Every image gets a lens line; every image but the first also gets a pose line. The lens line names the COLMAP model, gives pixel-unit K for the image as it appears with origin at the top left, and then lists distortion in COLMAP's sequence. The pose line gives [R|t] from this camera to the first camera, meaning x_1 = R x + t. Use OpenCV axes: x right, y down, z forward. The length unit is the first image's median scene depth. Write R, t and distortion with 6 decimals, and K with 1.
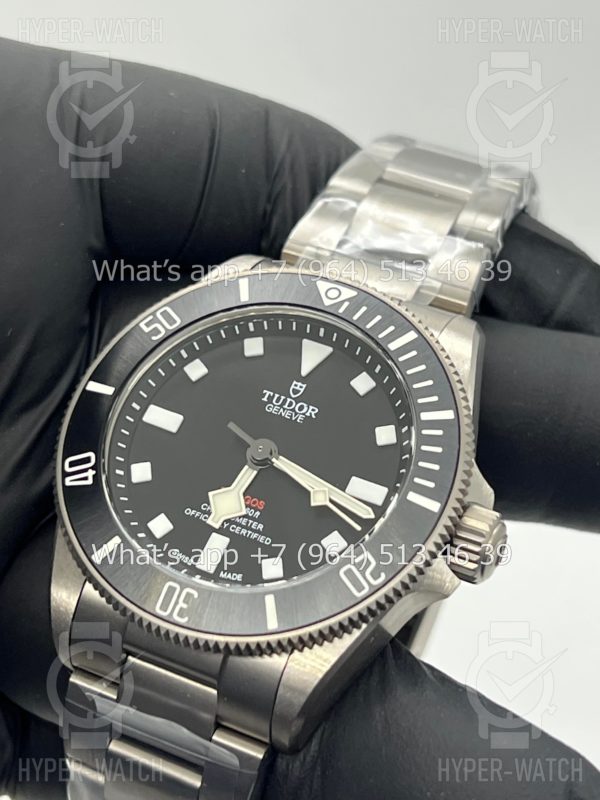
lens RADIAL K [[1837.0, 0, 300.3], [0, 1837.0, 395.7], [0, 0, 1]] dist [0.143436, 0.000000]
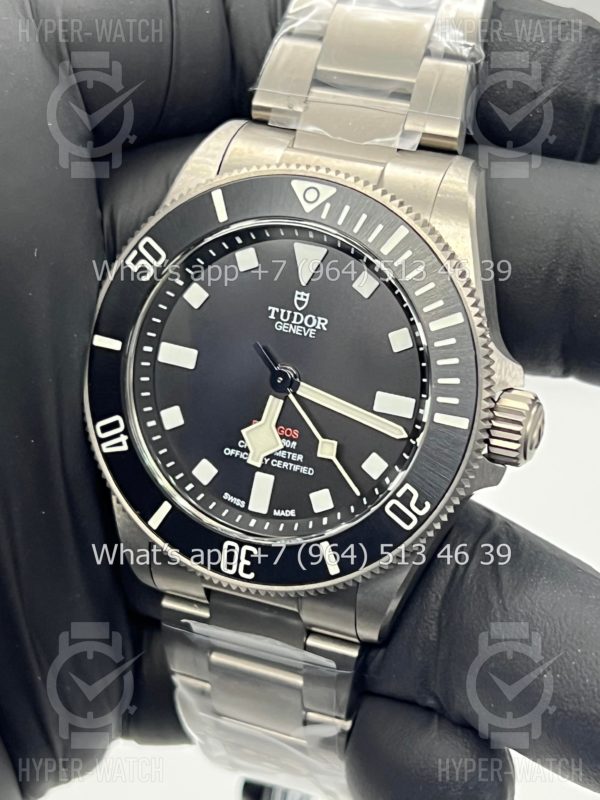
lens RADIAL K [[1837.0, 0, 313.1], [0, 1837.0, 399.7], [0, 0, 1]] dist [0.143436, 0.000000]
pose [[0.965304, -0.221664, -0.138032, 0.128709], [0.259906, 0.866662, 0.425848, -0.375676], [0.025232, -0.446948, 0.894204, 0.116332]]
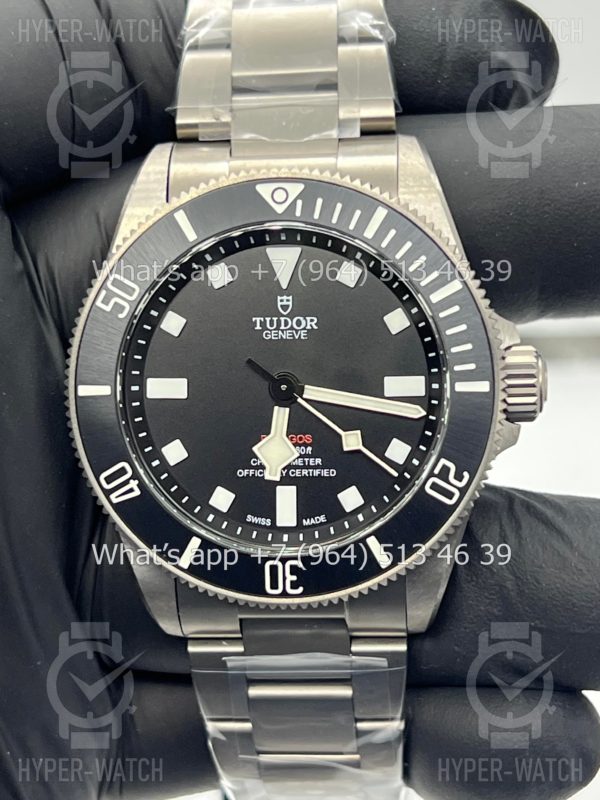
lens RADIAL K [[1837.0, 0, 298.4], [0, 1837.0, 405.3], [0, 0, 1]] dist [0.143436, 0.000000]
pose [[0.899071, -0.429340, 0.085668, -0.101154], [0.347464, 0.818799, 0.456988, -0.399980], [-0.266348, -0.381098, 0.885338, 0.142888]]
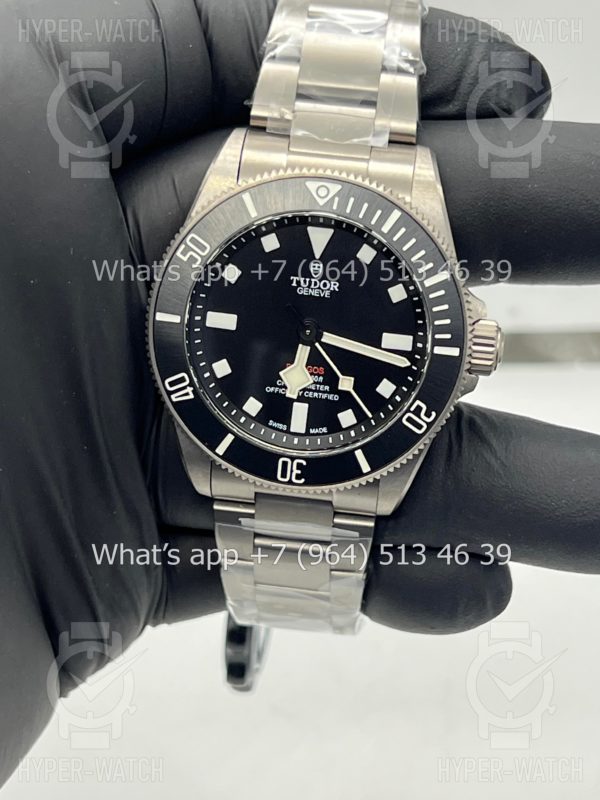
lens RADIAL K [[1837.0, 0, 299.1], [0, 1837.0, 397.9], [0, 0, 1]] dist [0.143436, 0.000000]
pose [[0.944016, -0.327713, 0.037909, -0.091944], [0.246839, 0.777896, 0.577883, -0.685017], [-0.218869, -0.536173, 0.815239, -0.079838]]
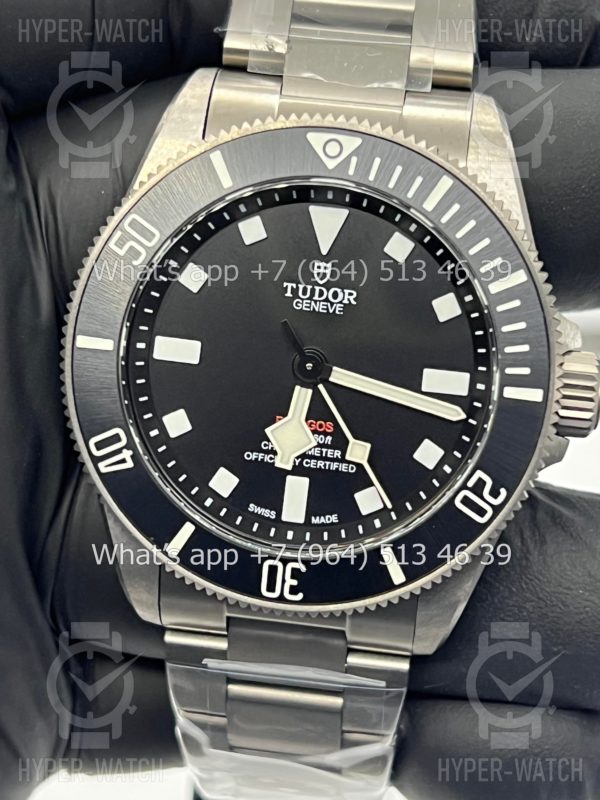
lens RADIAL K [[1837.0, 0, 299.0], [0, 1837.0, 398.3], [0, 0, 1]] dist [0.143436, 0.000000]
pose [[0.945143, -0.318609, 0.072070, -0.091763], [0.241541, 0.830179, 0.502454, -0.384640], [-0.219918, -0.457483, 0.861595, 0.265687]]
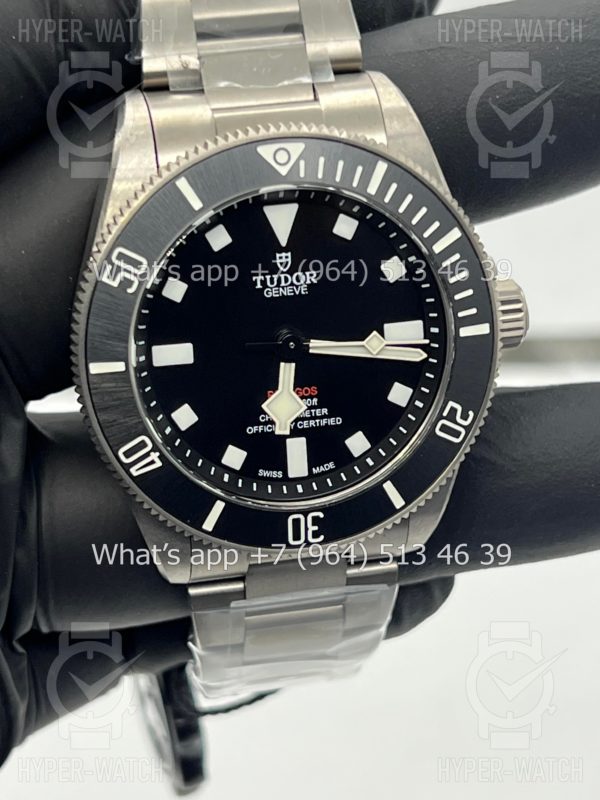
lens RADIAL K [[1837.0, 0, 282.0], [0, 1837.0, 406.7], [0, 0, 1]] dist [0.143436, 0.000000]
pose [[0.813283, -0.532813, 0.233841, -0.270062], [0.257506, 0.689958, 0.676497, -0.606213], [-0.521787, -0.489968, 0.698333, 0.308669]]
